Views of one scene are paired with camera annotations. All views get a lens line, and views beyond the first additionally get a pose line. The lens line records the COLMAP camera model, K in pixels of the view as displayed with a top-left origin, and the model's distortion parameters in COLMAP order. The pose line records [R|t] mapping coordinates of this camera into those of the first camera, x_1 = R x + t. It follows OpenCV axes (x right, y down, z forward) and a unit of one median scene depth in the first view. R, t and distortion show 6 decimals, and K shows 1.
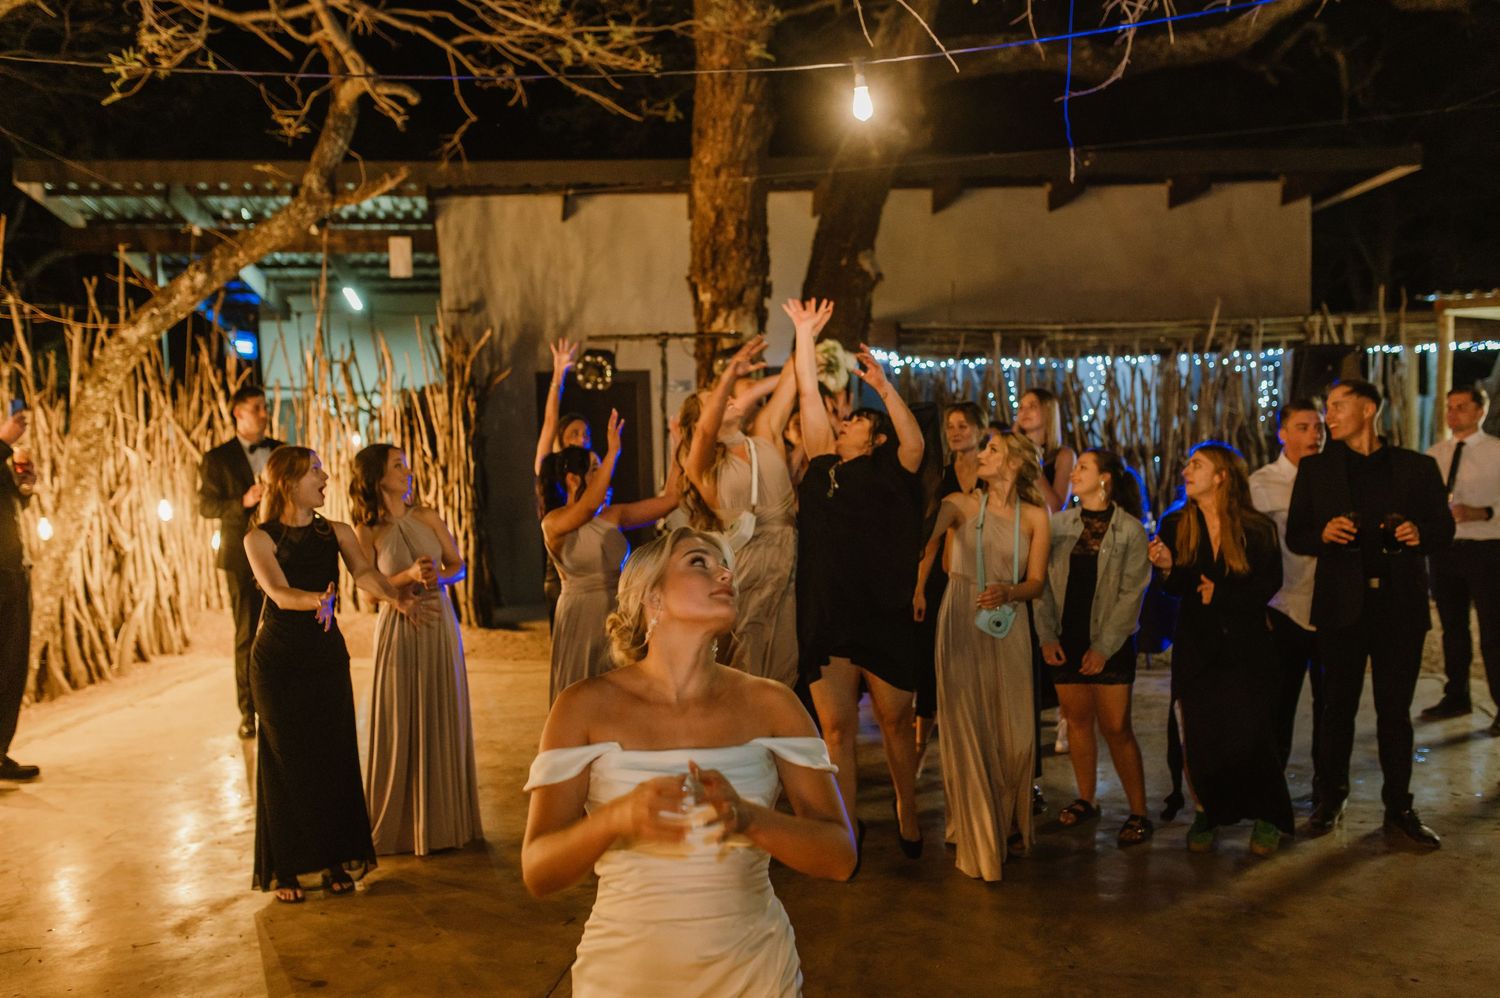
lens RADIAL K [[1510.1, 0, 750.0], [0, 1510.1, 499.0], [0, 0, 1]] dist [0.006565, 0.018373]
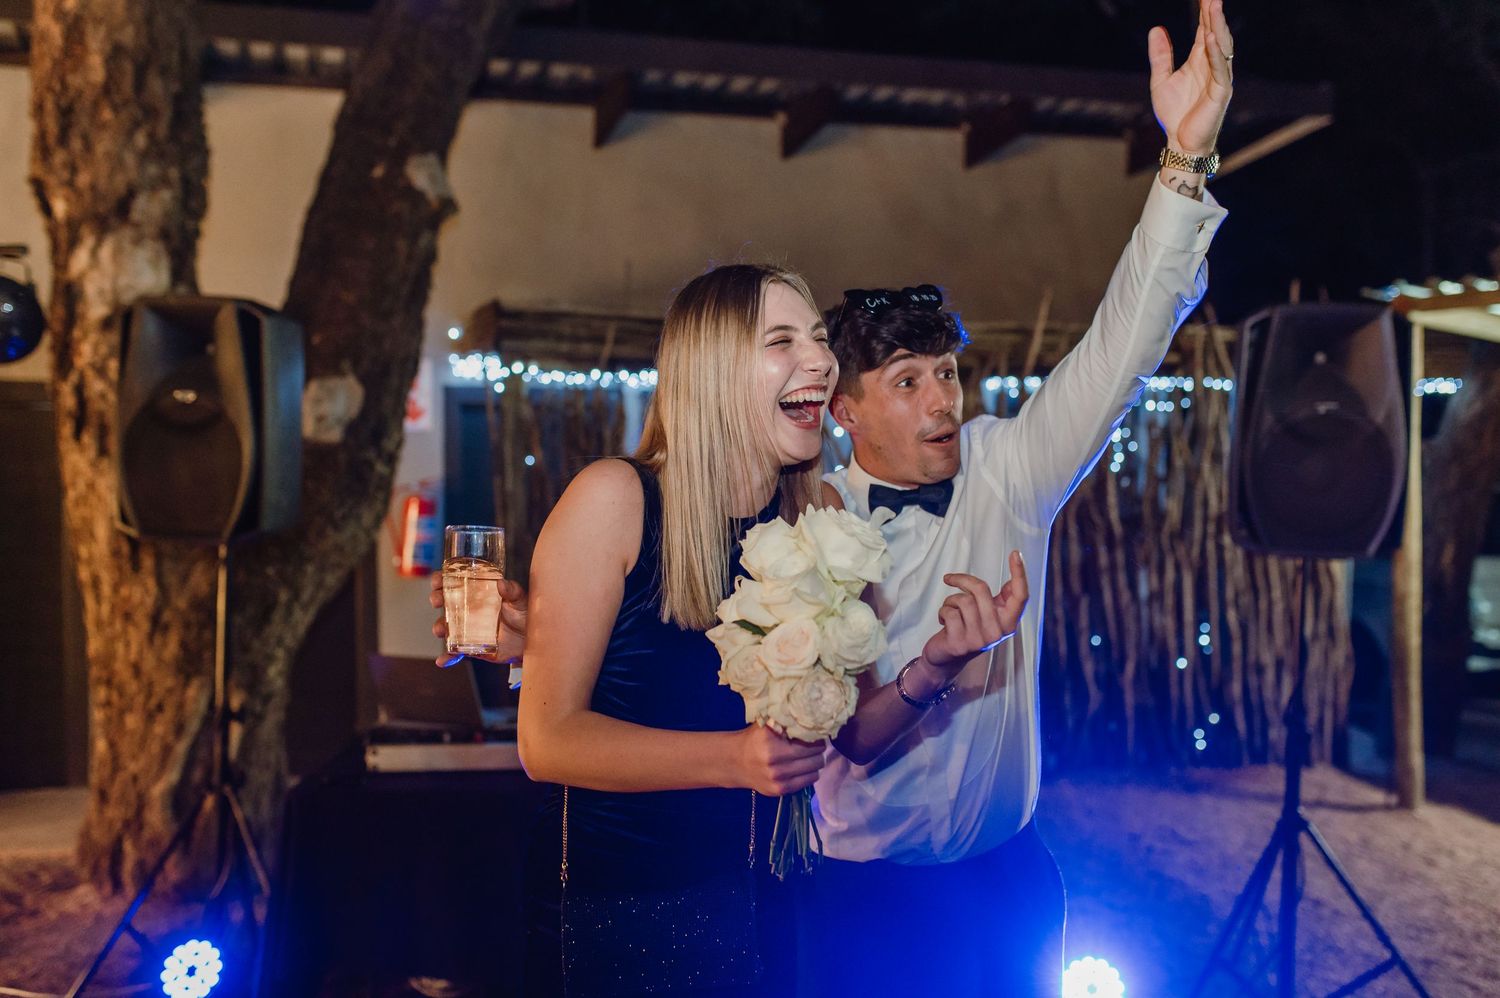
lens RADIAL K [[1929.3, 0, 750.0], [0, 1929.3, 499.0], [0, 0, 1]] dist [-0.060179, 0.011161]
pose [[0.986477, 0.019598, 0.162722, 0.074263], [-0.011160, 0.998553, -0.052605, -0.007229], [-0.163517, 0.050078, 0.985269, 0.285151]]
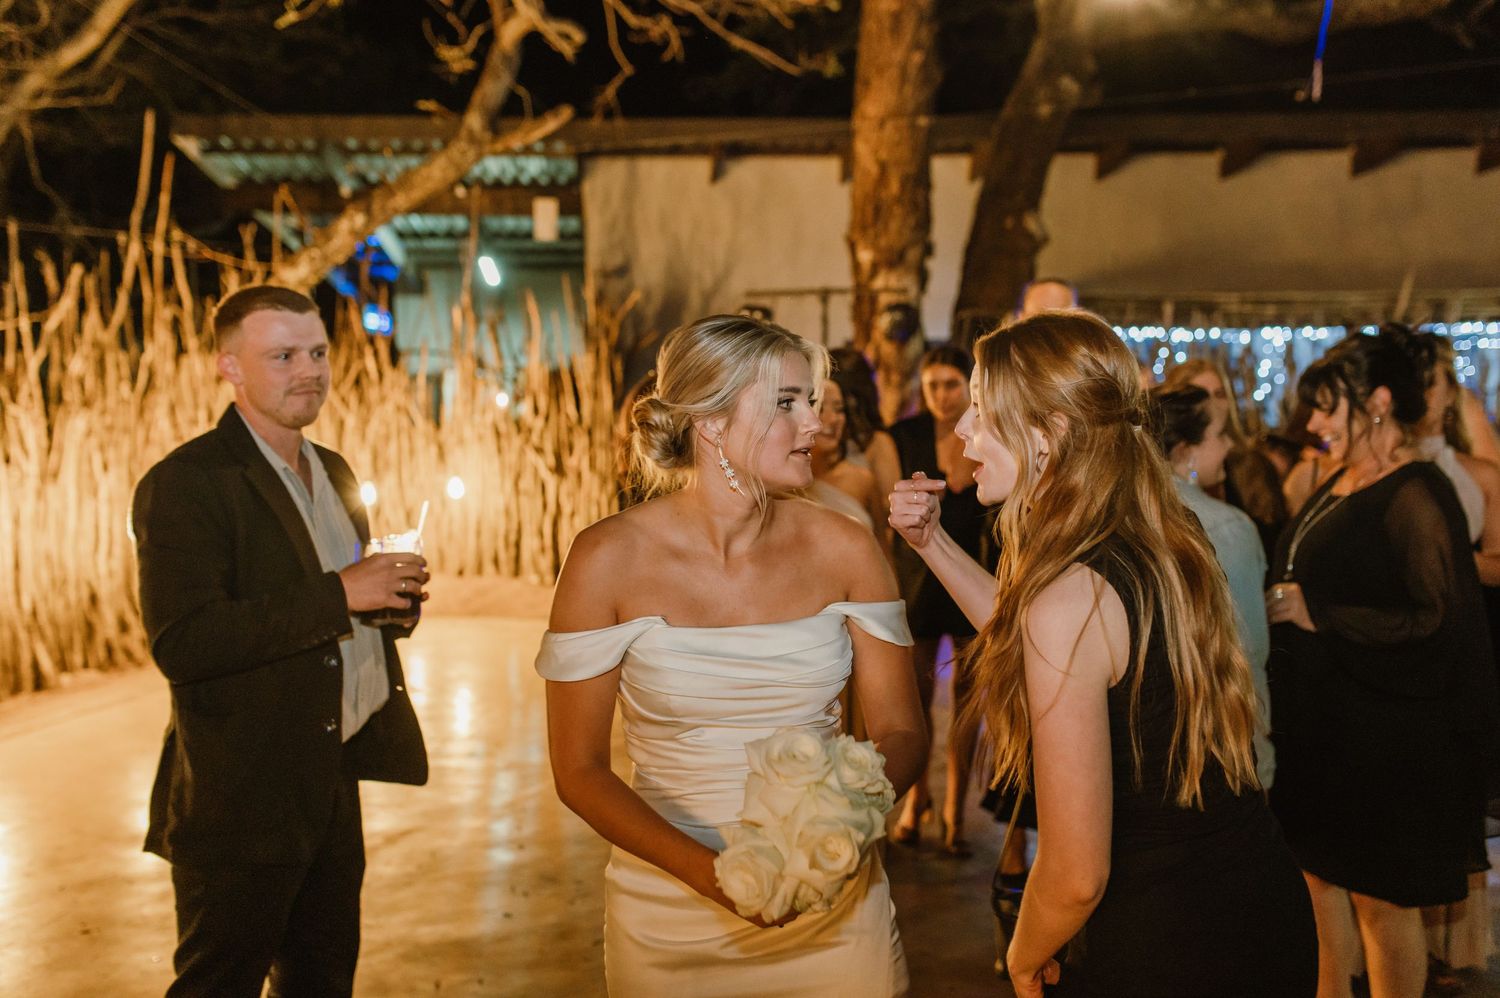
lens RADIAL K [[1545.8, 0, 750.0], [0, 1545.8, 499.0], [0, 0, 1]] dist [0.007042, 0.009771]
pose [[0.996051, 0.025120, -0.085154, -0.011806], [-0.024310, 0.999649, 0.010537, 0.009698], [0.085389, -0.008426, 0.996312, 0.011345]]
